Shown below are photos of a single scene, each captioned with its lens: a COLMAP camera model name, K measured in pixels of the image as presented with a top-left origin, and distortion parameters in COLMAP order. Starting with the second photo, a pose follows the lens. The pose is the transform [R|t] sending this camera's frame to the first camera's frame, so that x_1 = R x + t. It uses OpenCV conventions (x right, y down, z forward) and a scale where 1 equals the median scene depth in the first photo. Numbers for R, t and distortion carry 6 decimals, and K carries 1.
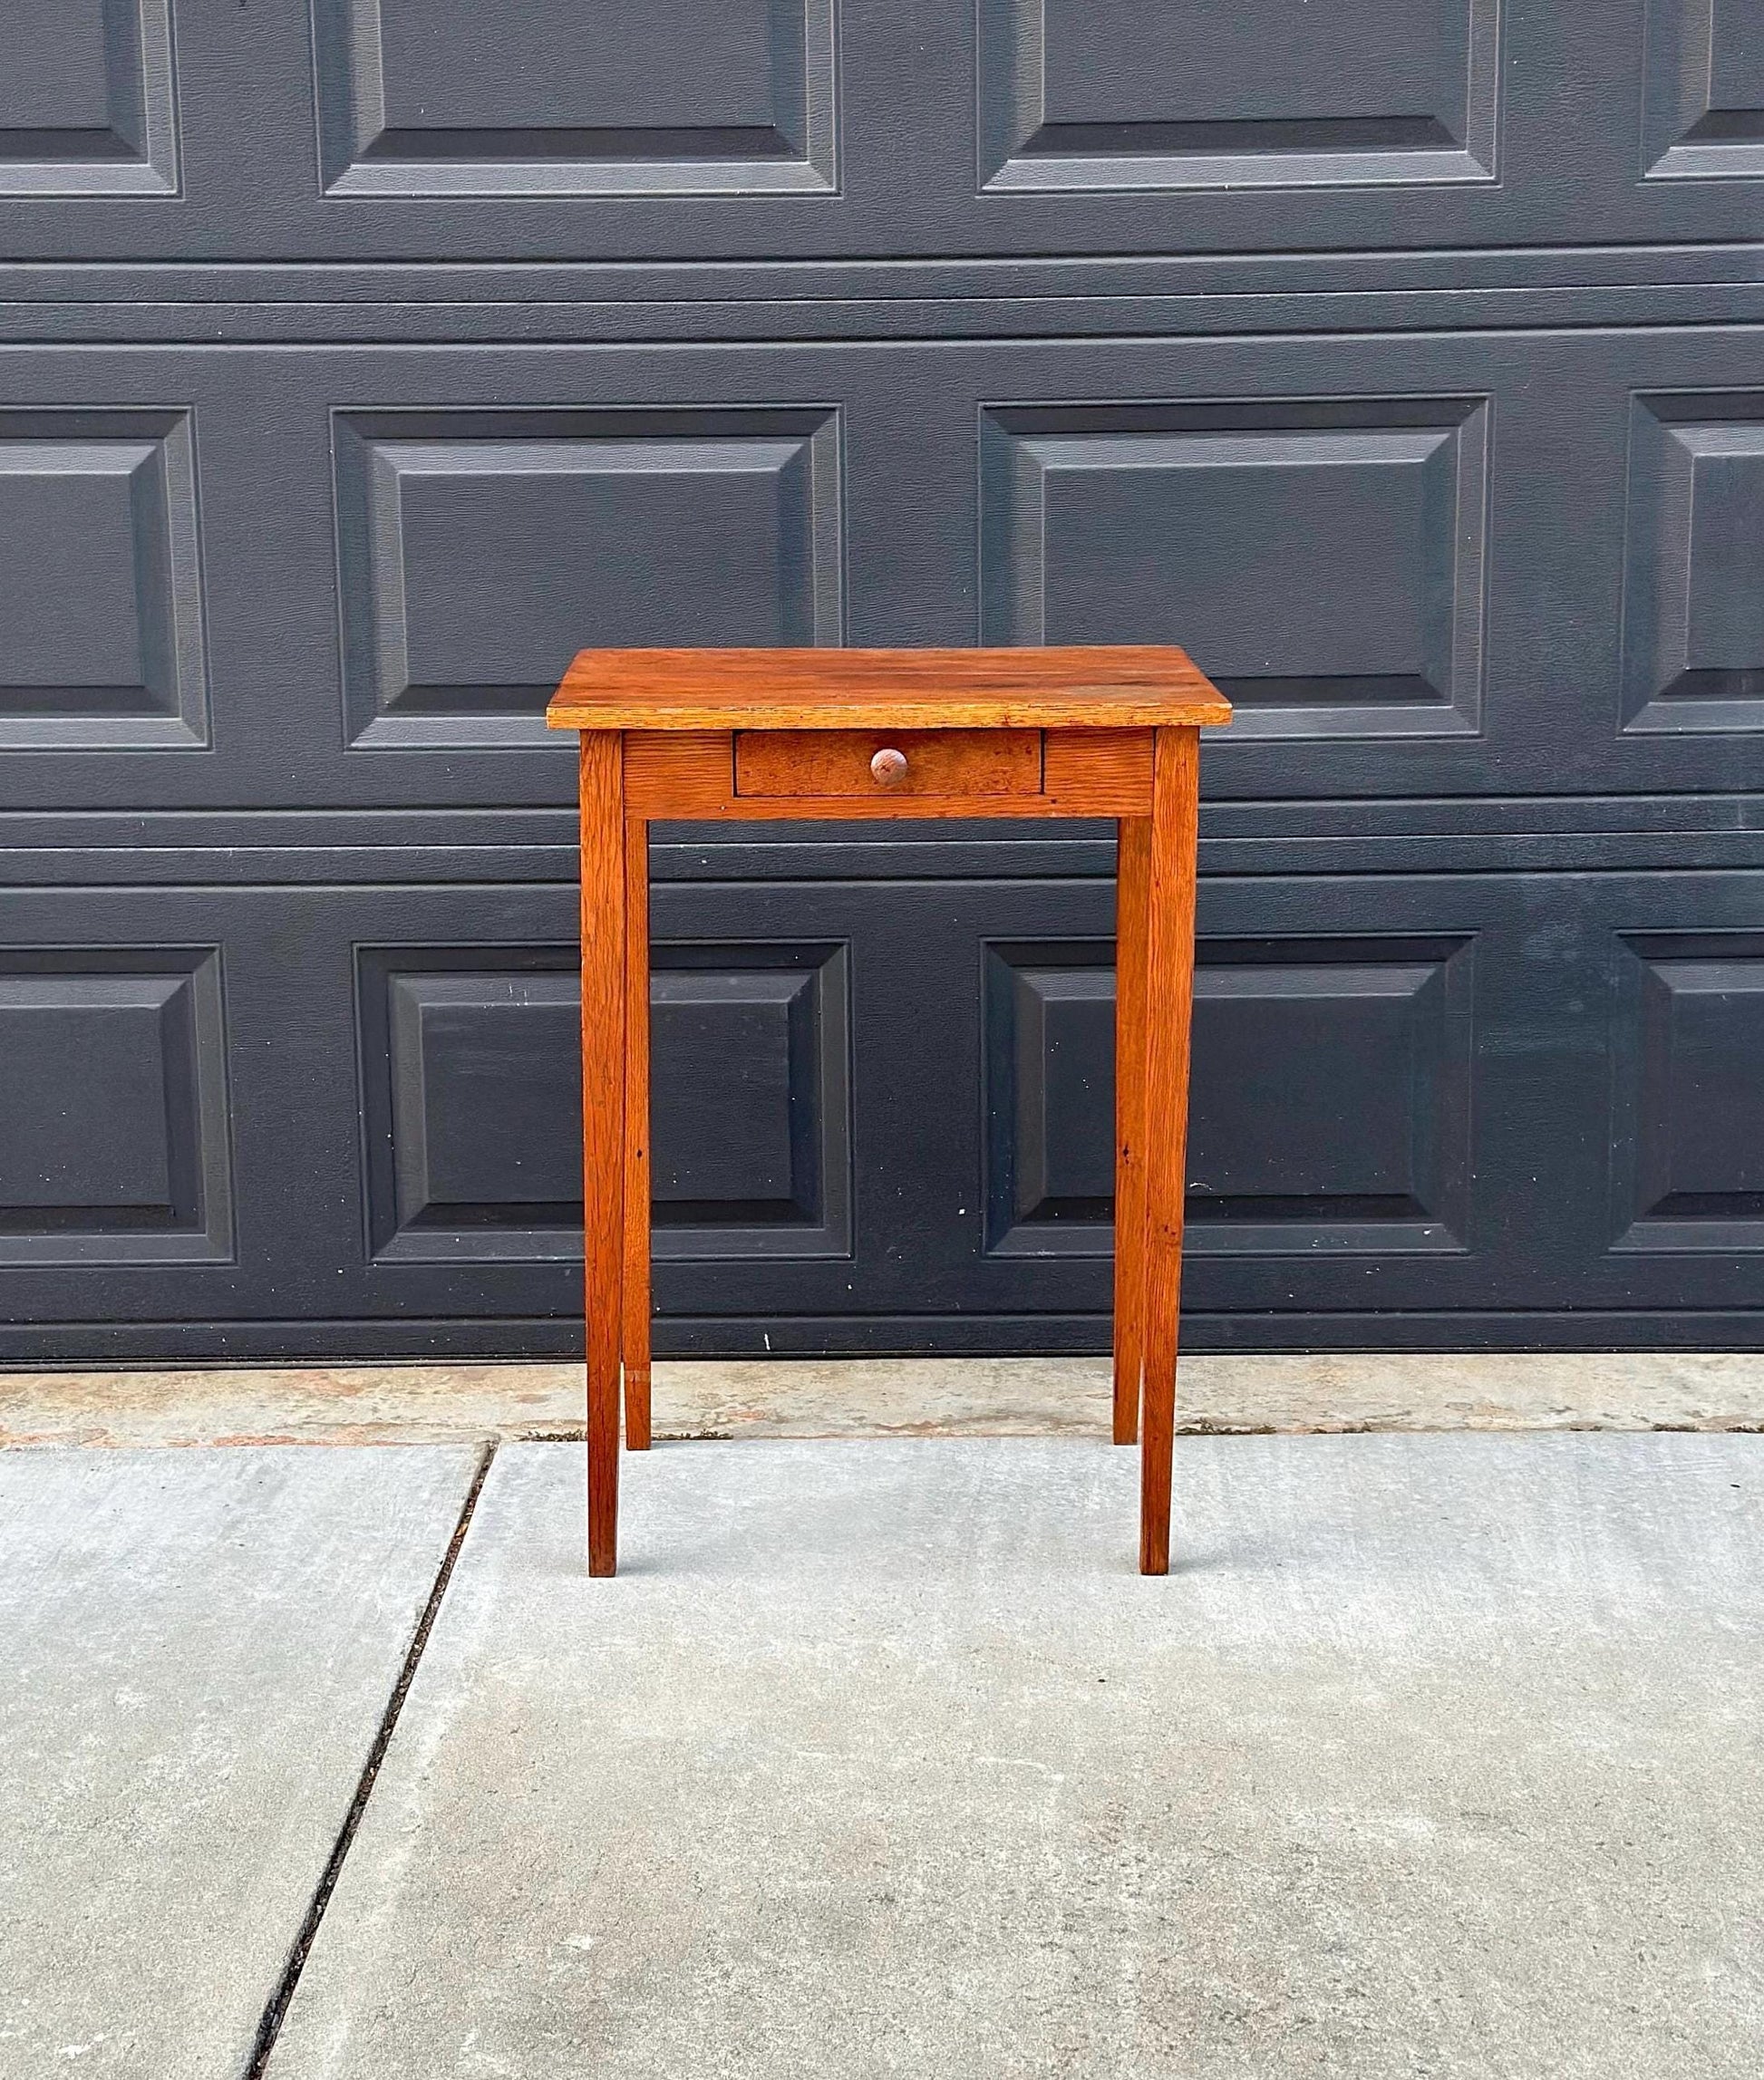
lens RADIAL K [[3481.2, 0, 872.0], [0, 3481.2, 970.0], [0, 0, 1]] dist [0.147755, -0.102920]
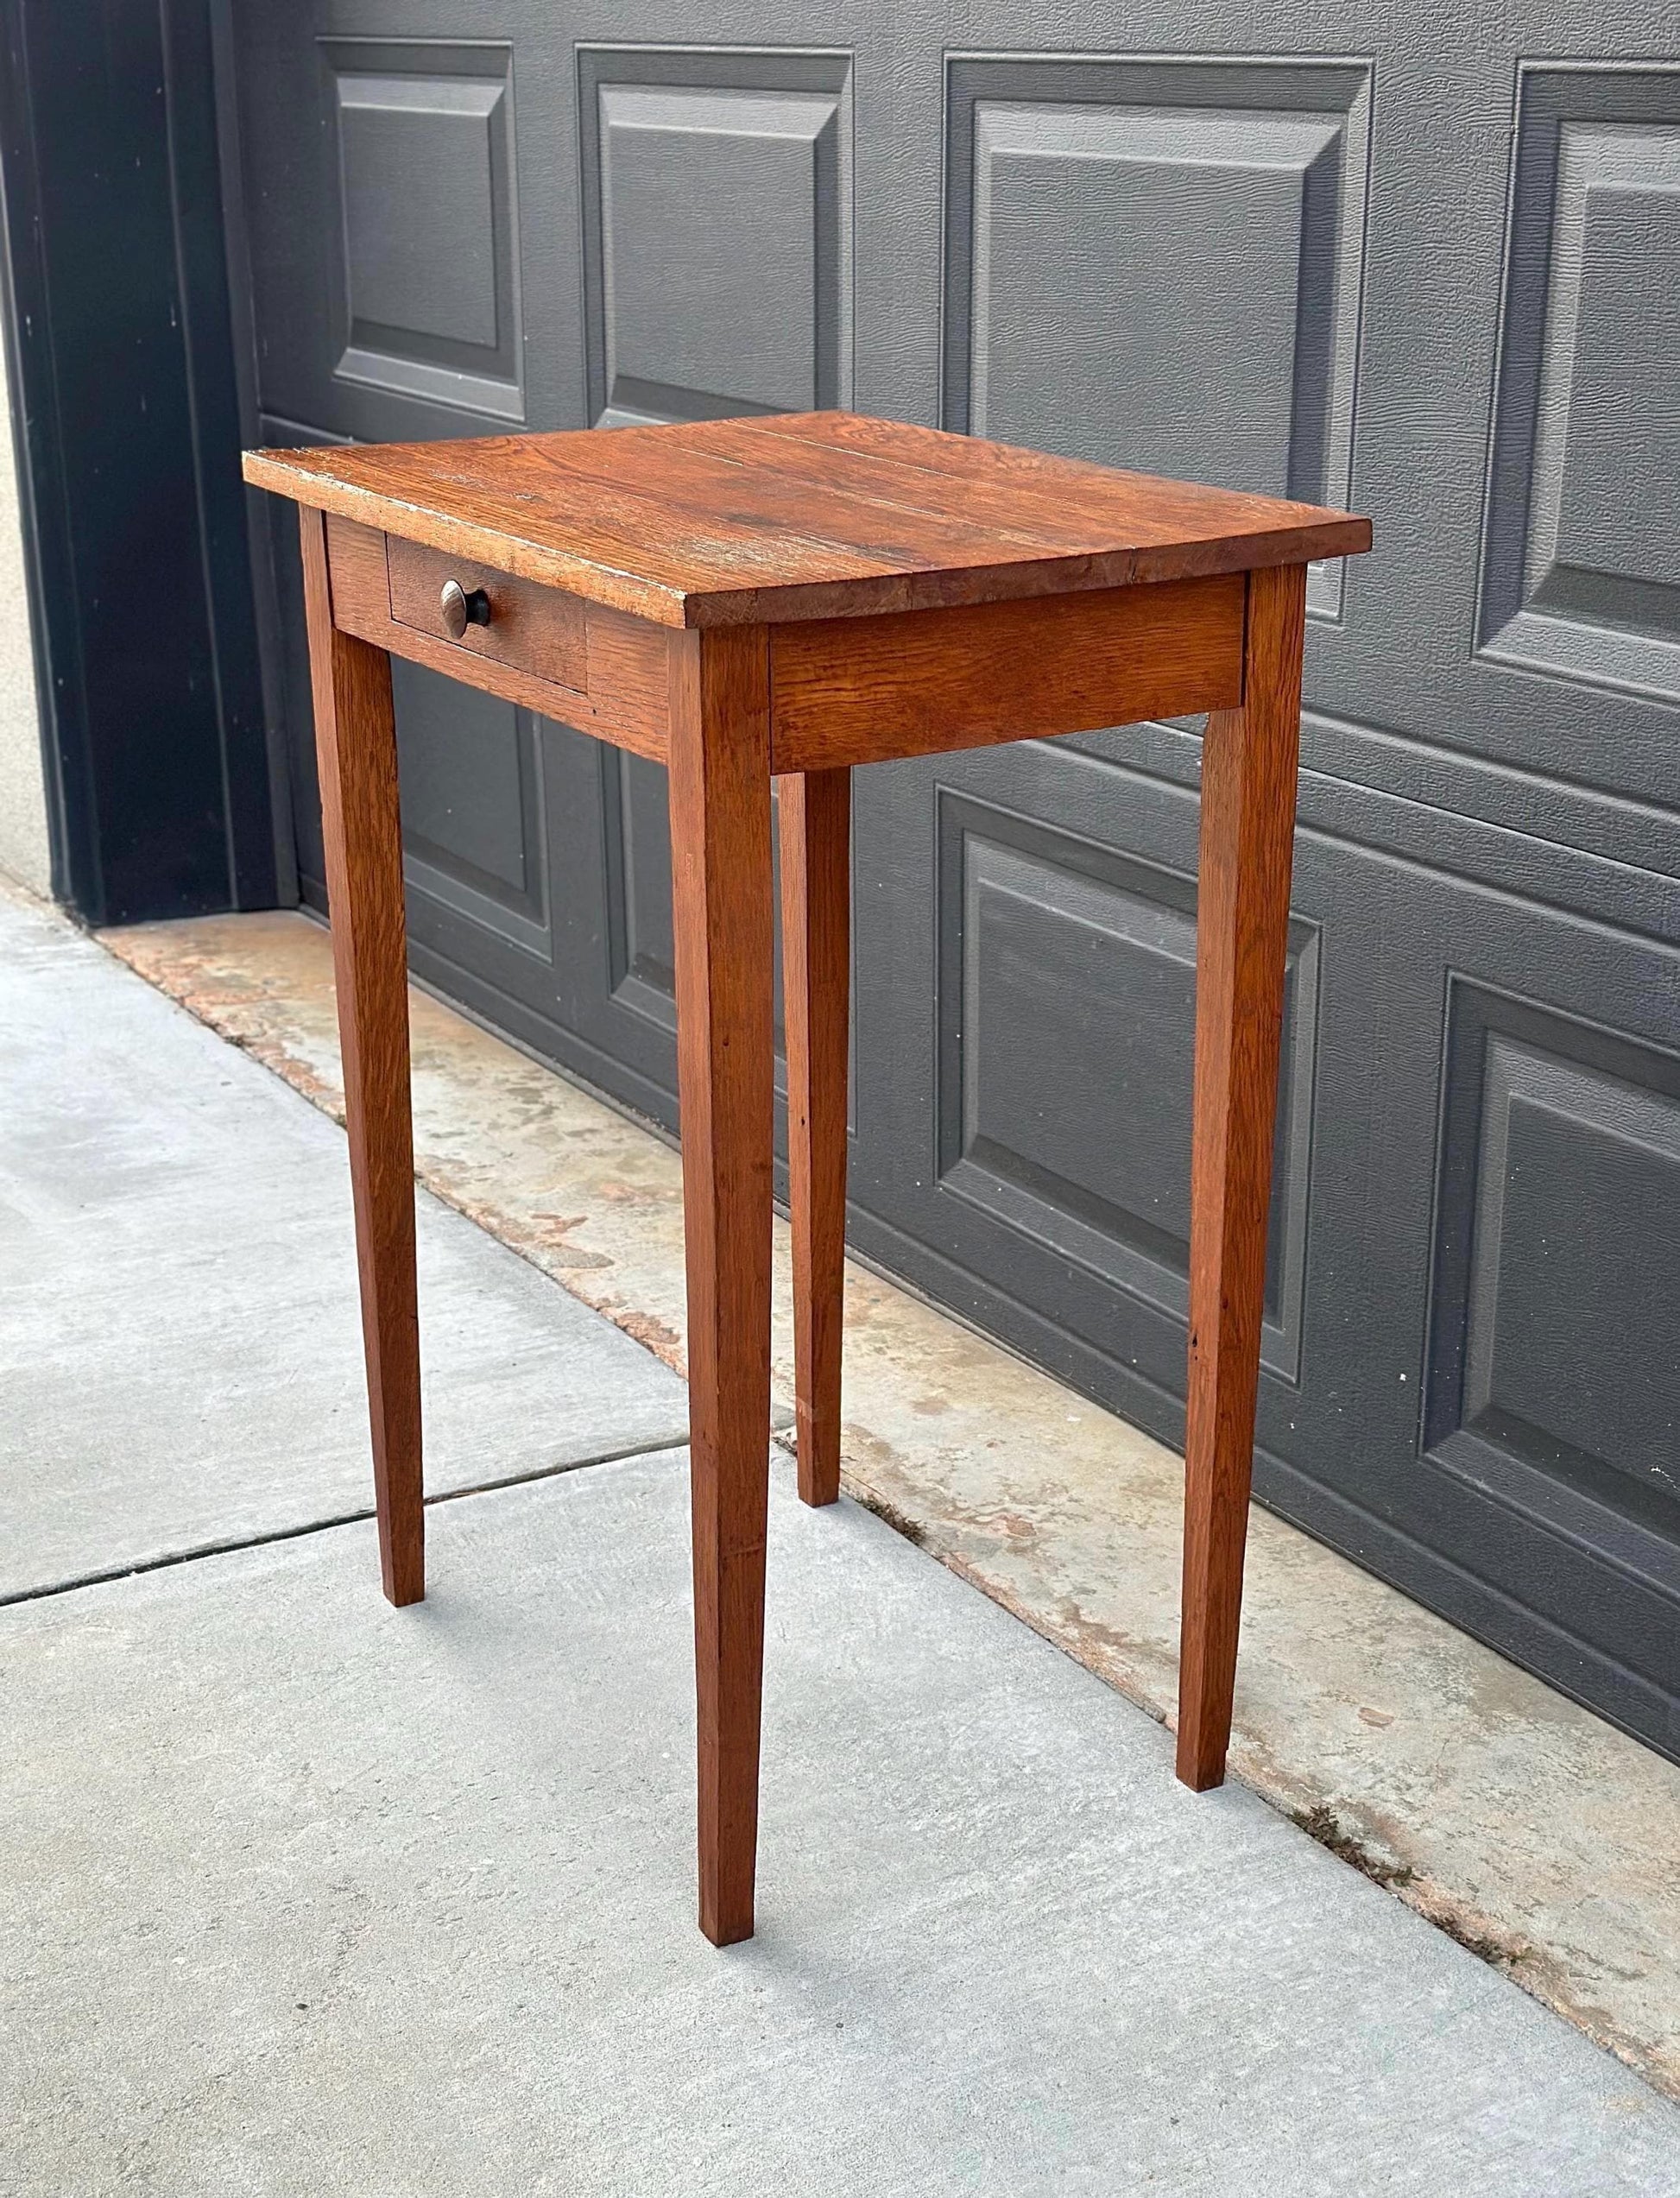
lens RADIAL K [[3286.5, 0, 876.5], [0, 3286.5, 1214.4], [0, 0, 1]] dist [0.154012, -0.137204]
pose [[0.498101, 0.303918, -0.812114, 0.494055], [-0.177625, 0.952467, 0.247499, -0.099909], [0.848731, 0.020972, 0.528408, 0.625534]]
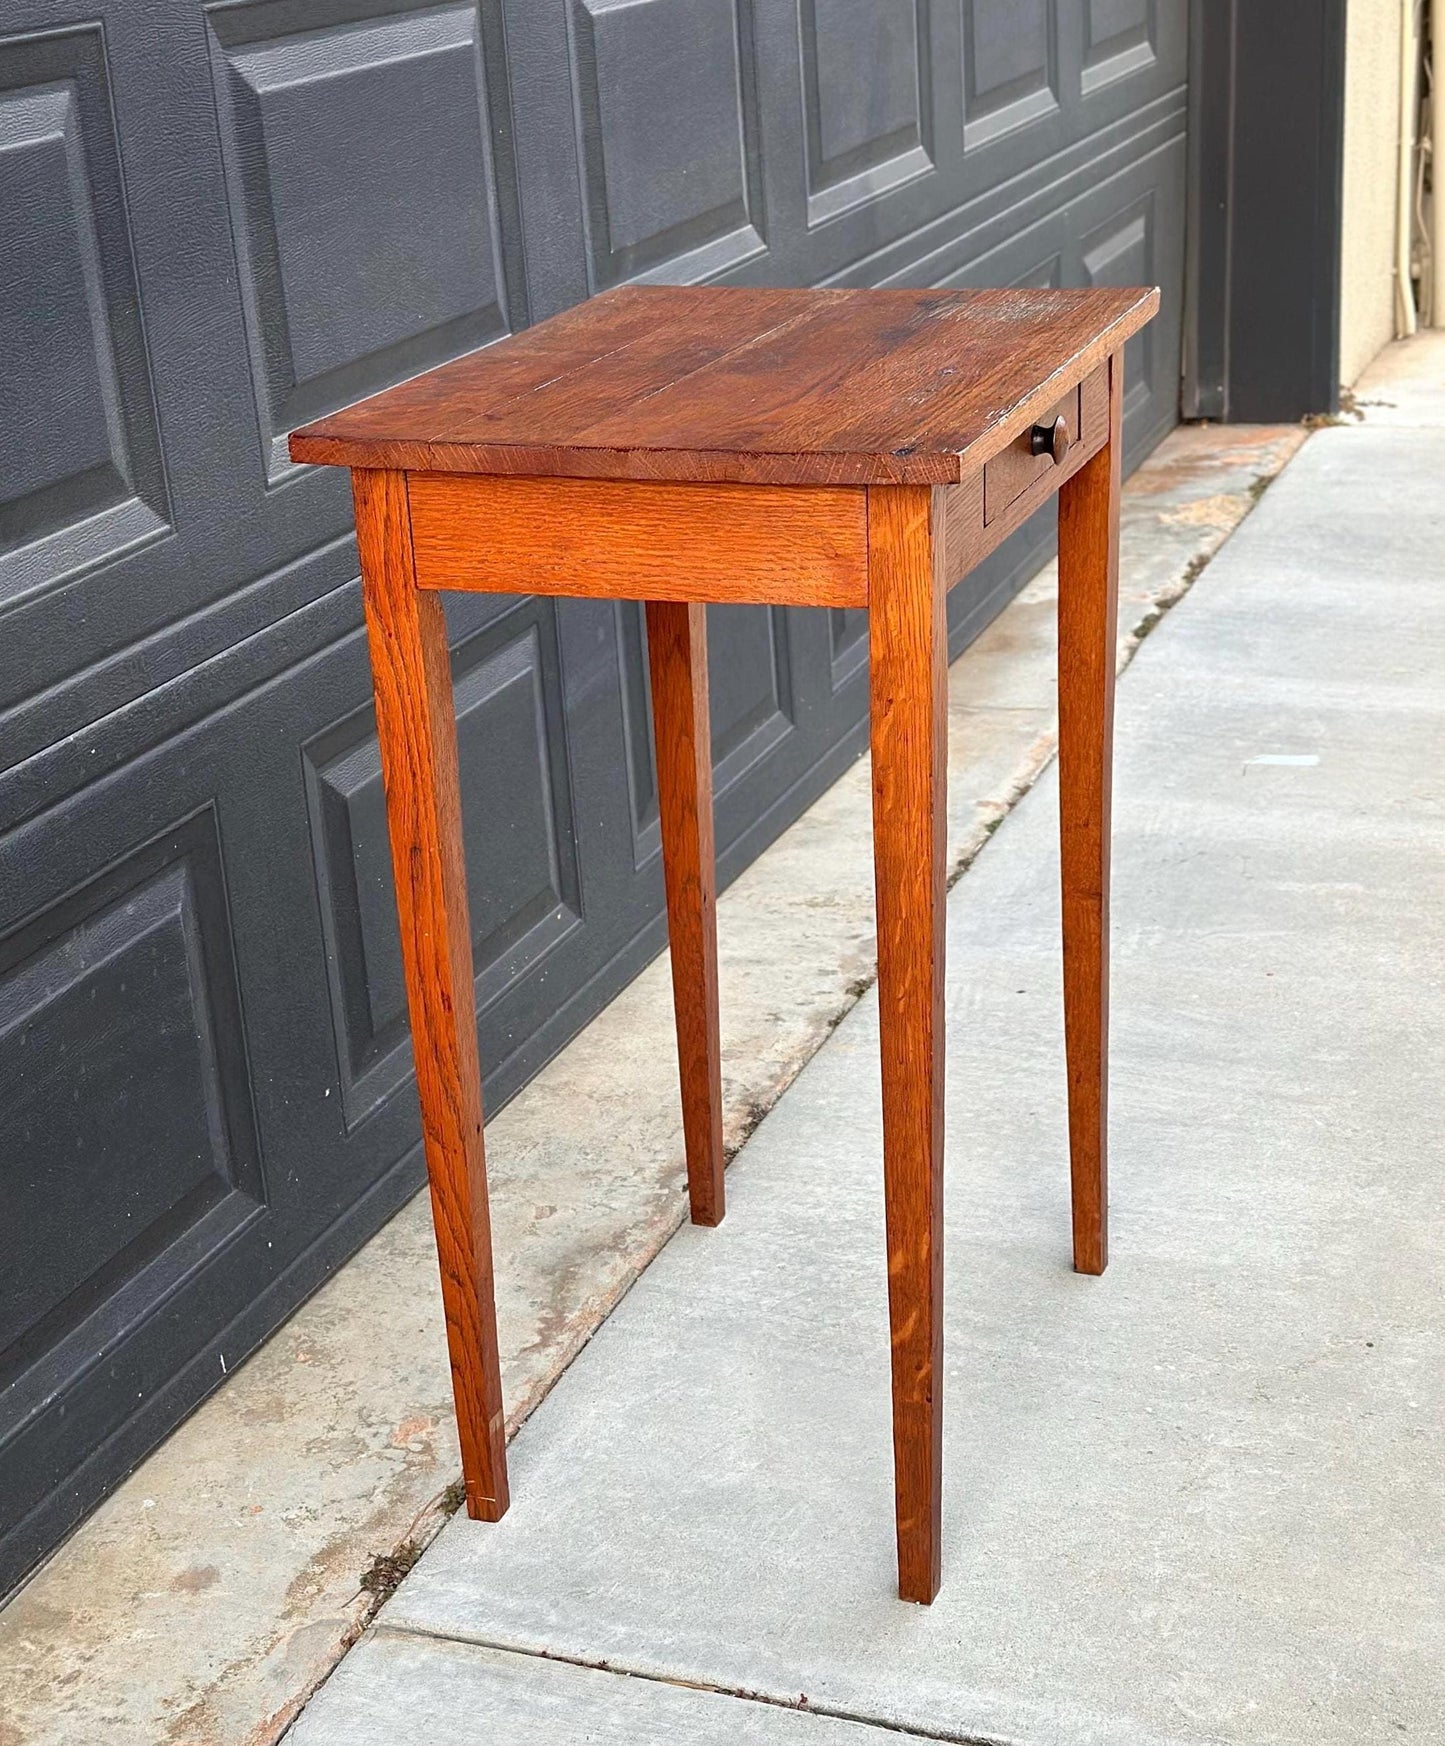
lens RADIAL K [[2941.8, 0, 715.8], [0, 2941.8, 998.3], [0, 0, 1]] dist [0.168178, -0.171483]
pose [[0.343064, -0.363620, 0.866076, -0.540356], [0.237301, 0.925674, 0.294645, -0.132200], [-0.908843, 0.104439, 0.403853, 0.688598]]
